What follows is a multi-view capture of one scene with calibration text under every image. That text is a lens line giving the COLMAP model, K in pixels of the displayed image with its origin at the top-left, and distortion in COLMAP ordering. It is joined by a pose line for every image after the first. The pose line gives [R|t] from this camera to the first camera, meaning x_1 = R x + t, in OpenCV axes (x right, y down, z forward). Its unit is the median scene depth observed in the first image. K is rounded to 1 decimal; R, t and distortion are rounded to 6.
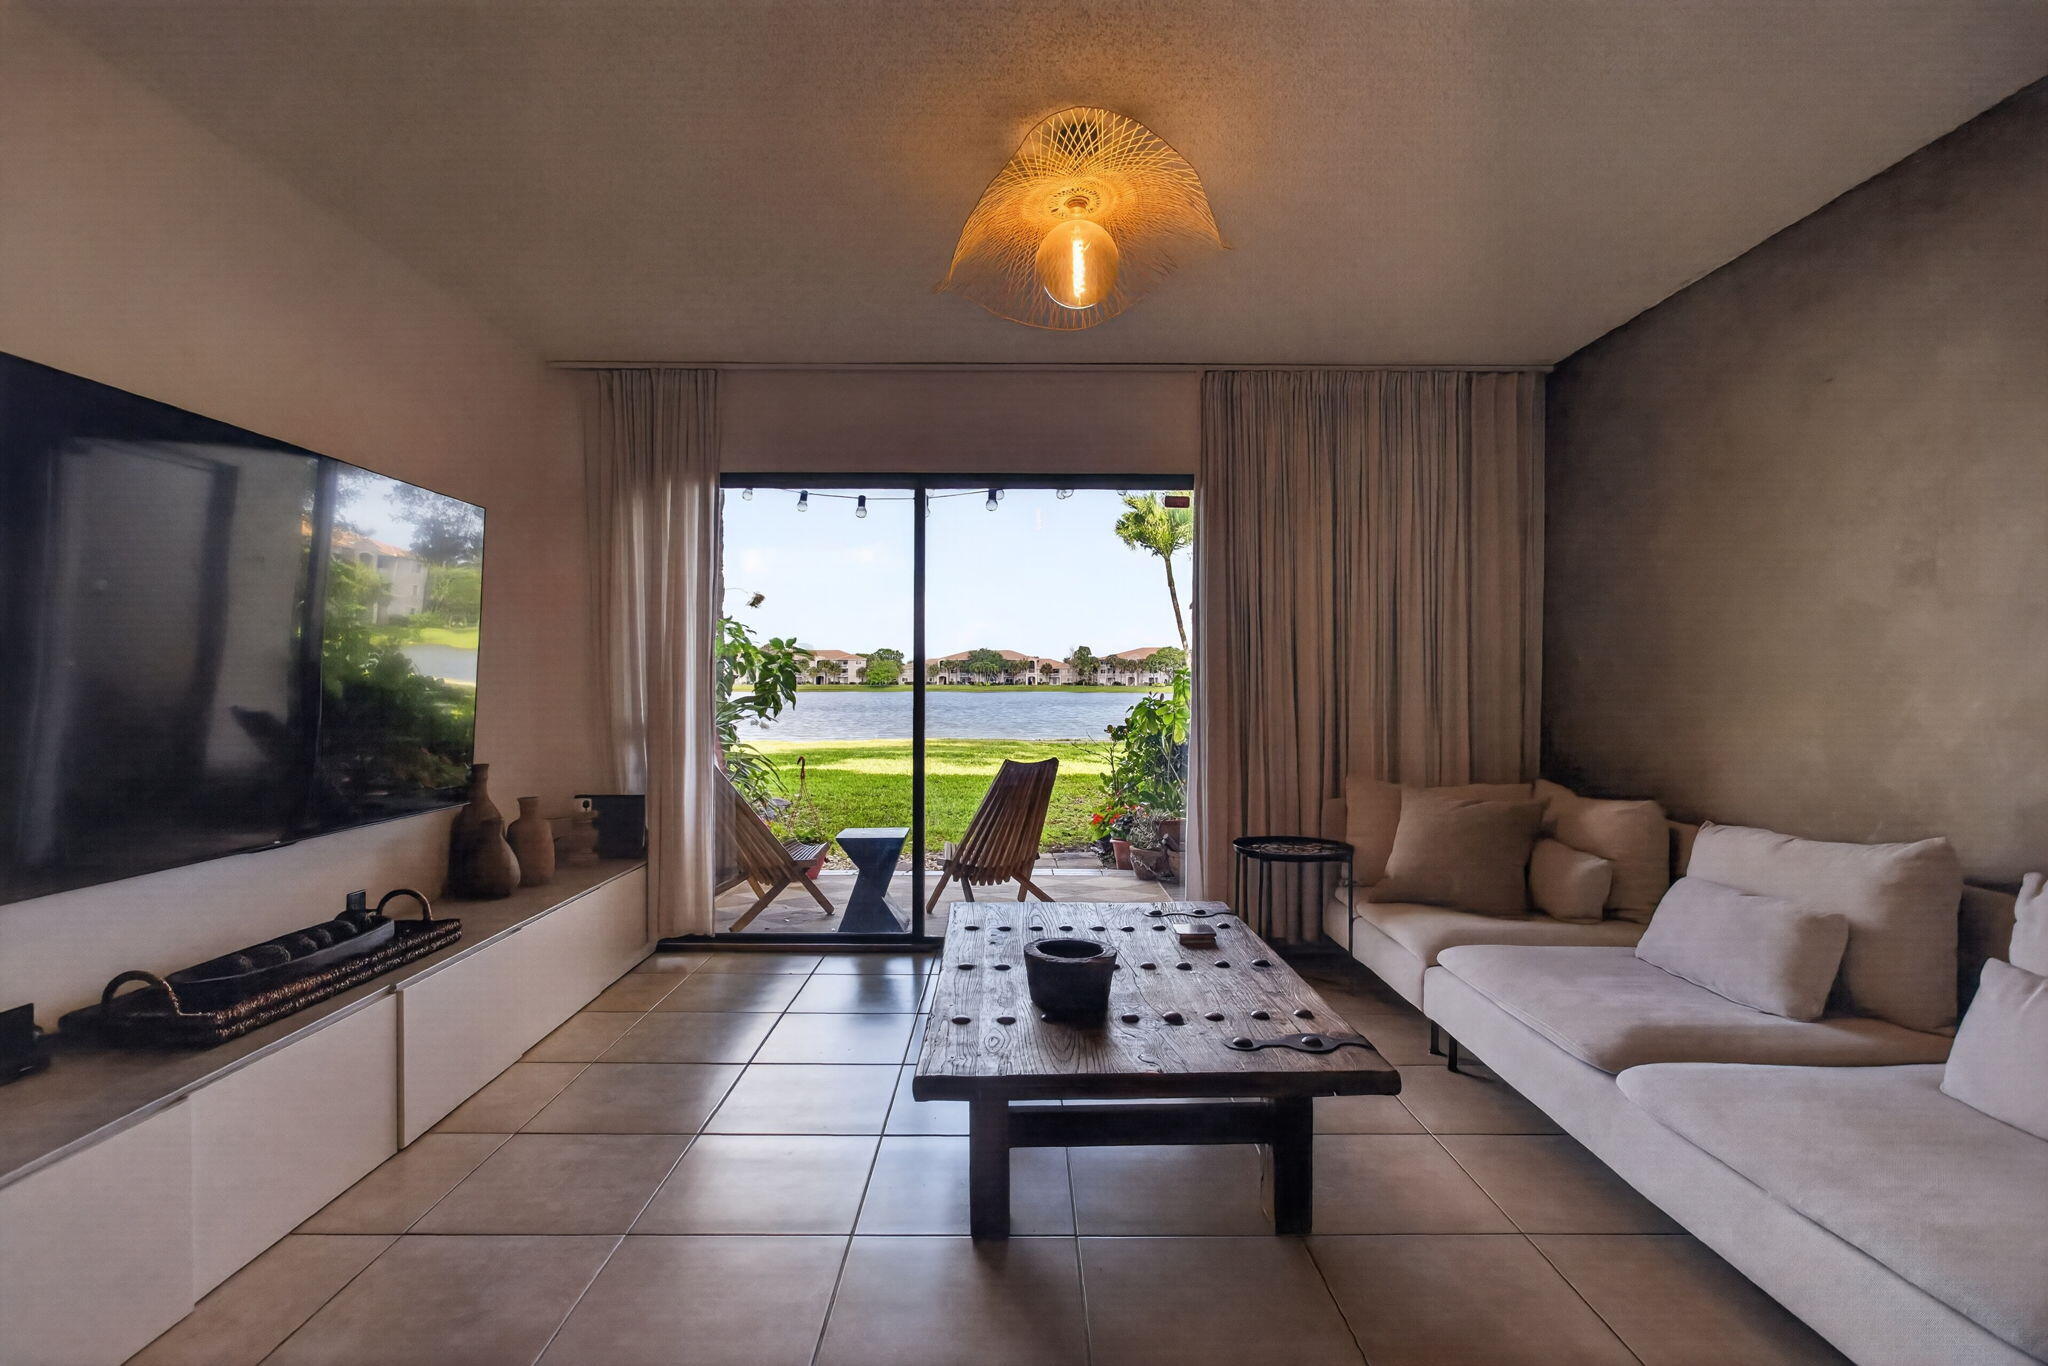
lens RADIAL K [[972.1, 0, 1029.7], [0, 972.1, 696.7], [0, 0, 1]] dist [-0.006949, 0.001349]
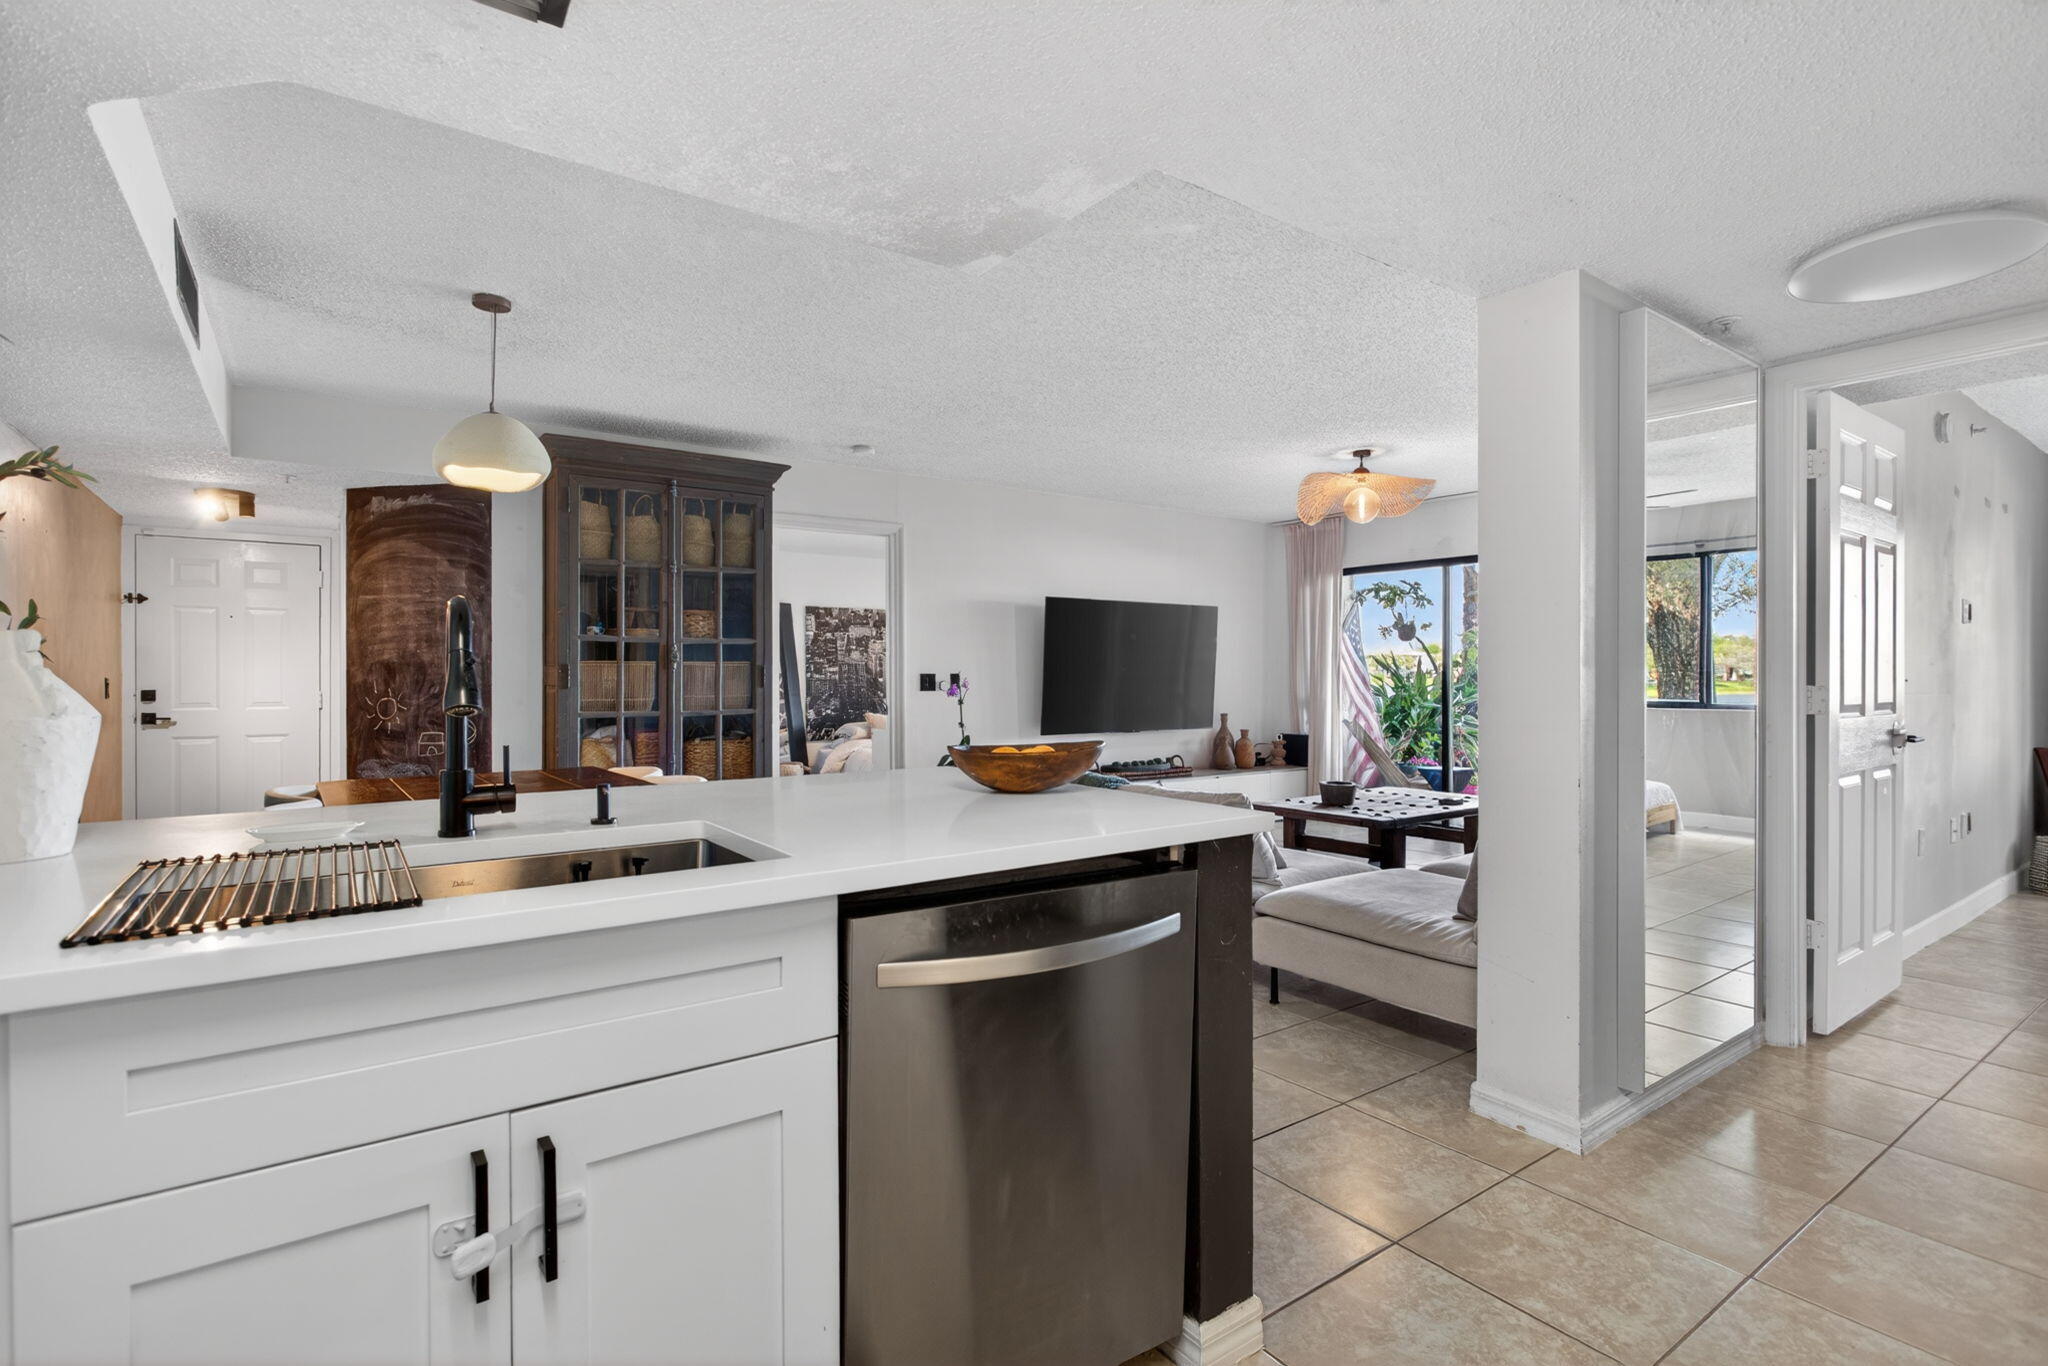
lens RADIAL K [[972.1, 0, 1005.7], [0, 972.1, 668.2], [0, 0, 1]] dist [-0.006949, 0.001349]
pose [[0.553840, -0.004821, -0.832609, 0.908632], [-0.012456, 0.999823, -0.014075, 0.000031], [0.832530, 0.018166, 0.553682, -0.614095]]
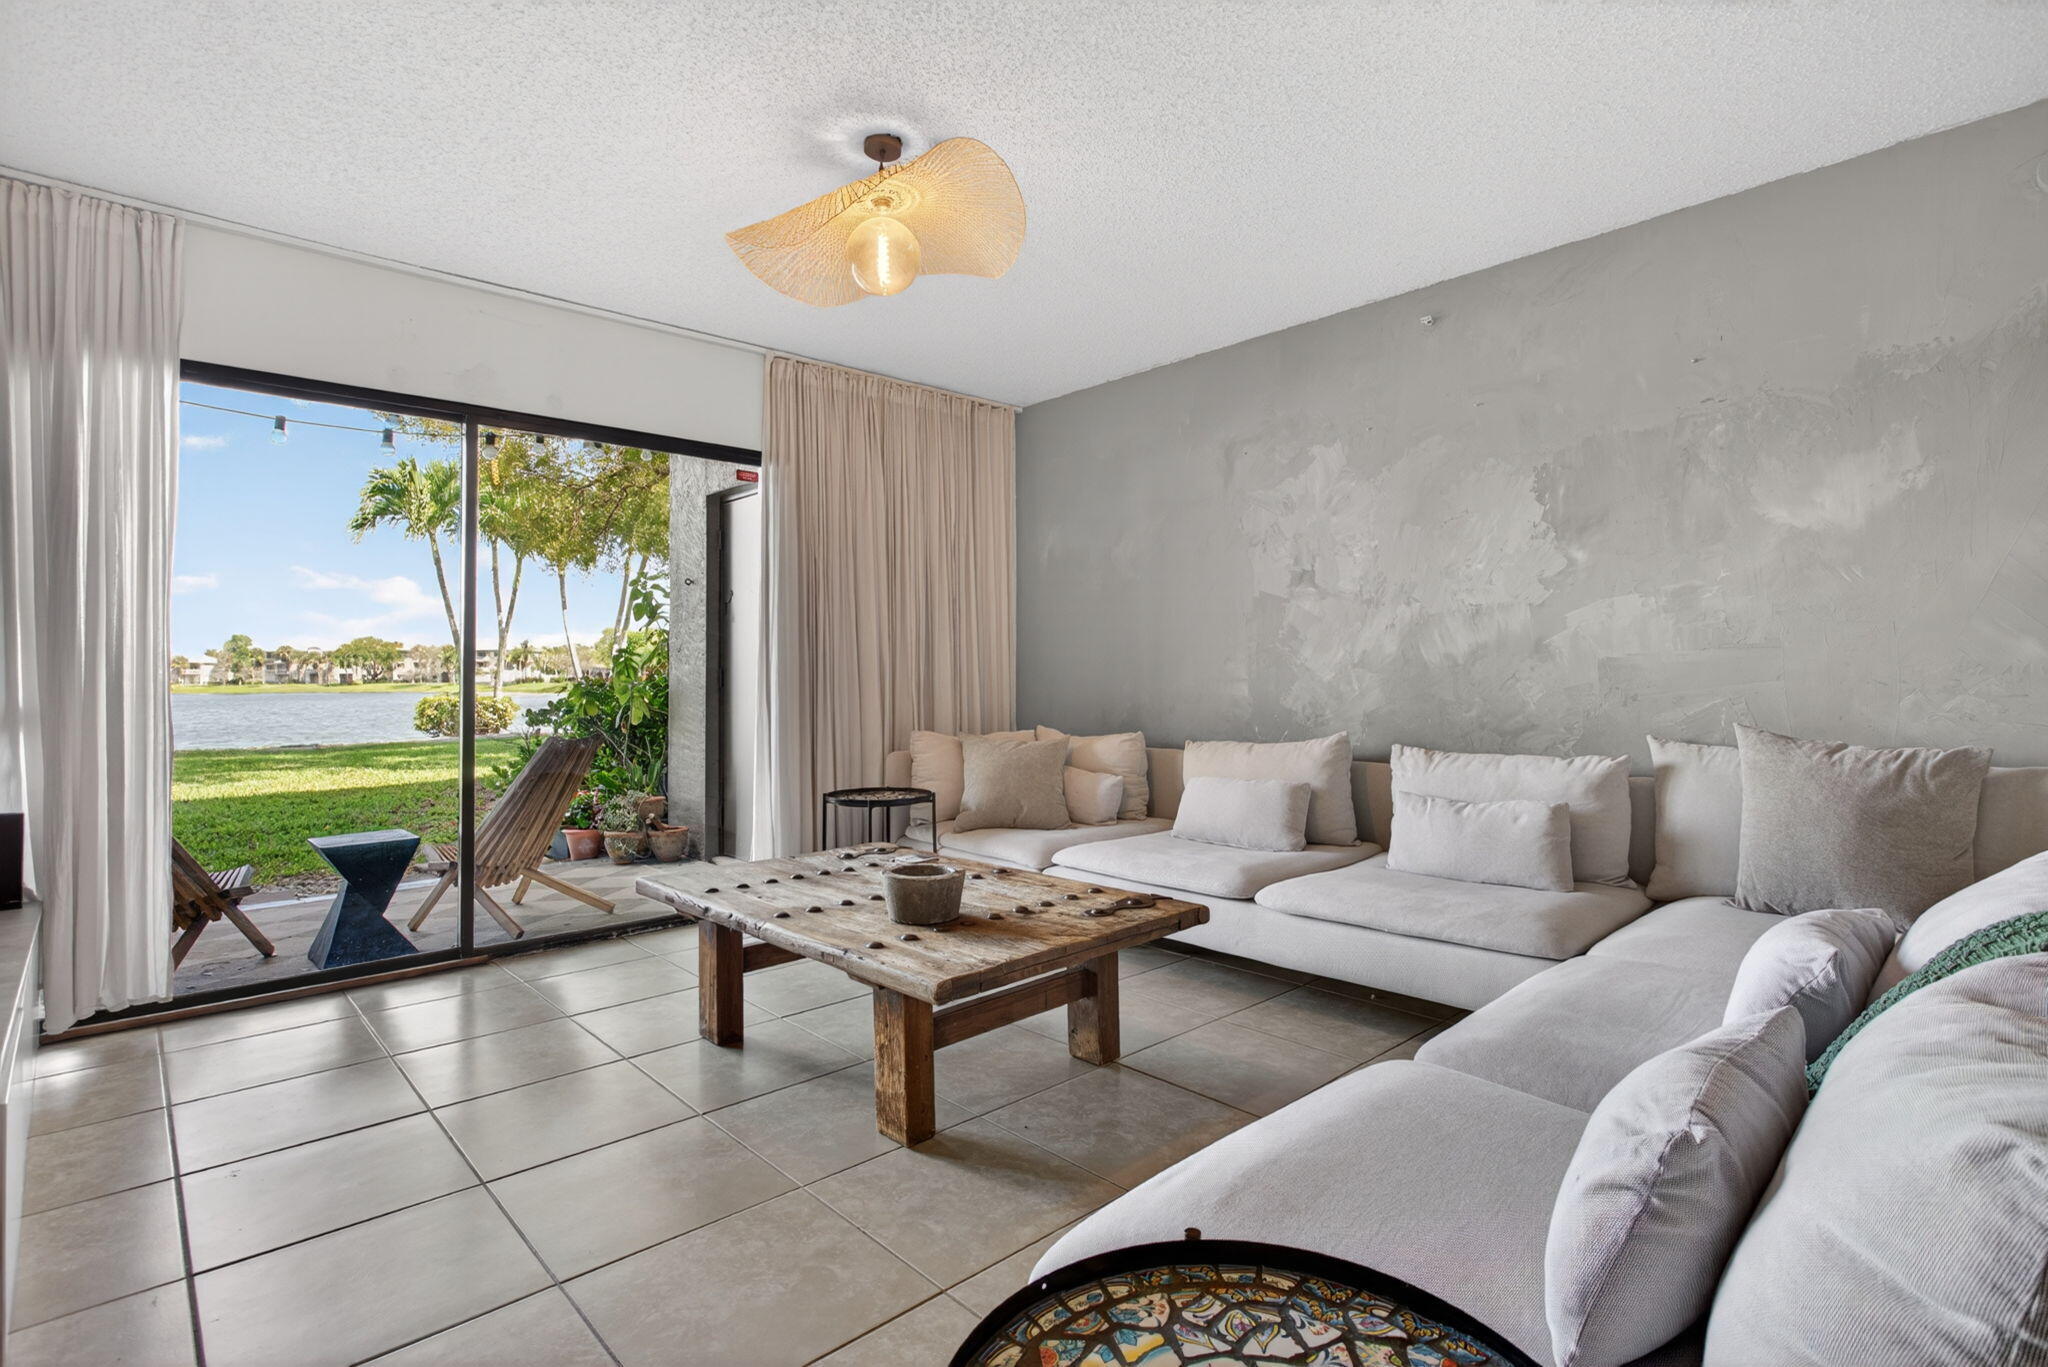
lens RADIAL K [[972.1, 0, 1003.9], [0, 972.1, 666.0], [0, 0, 1]] dist [-0.006949, 0.001349]
pose [[0.748581, -0.004095, 0.663031, -0.345122], [0.021016, 0.999625, -0.017554, 0.025673], [-0.662710, 0.027075, 0.748387, 0.056007]]
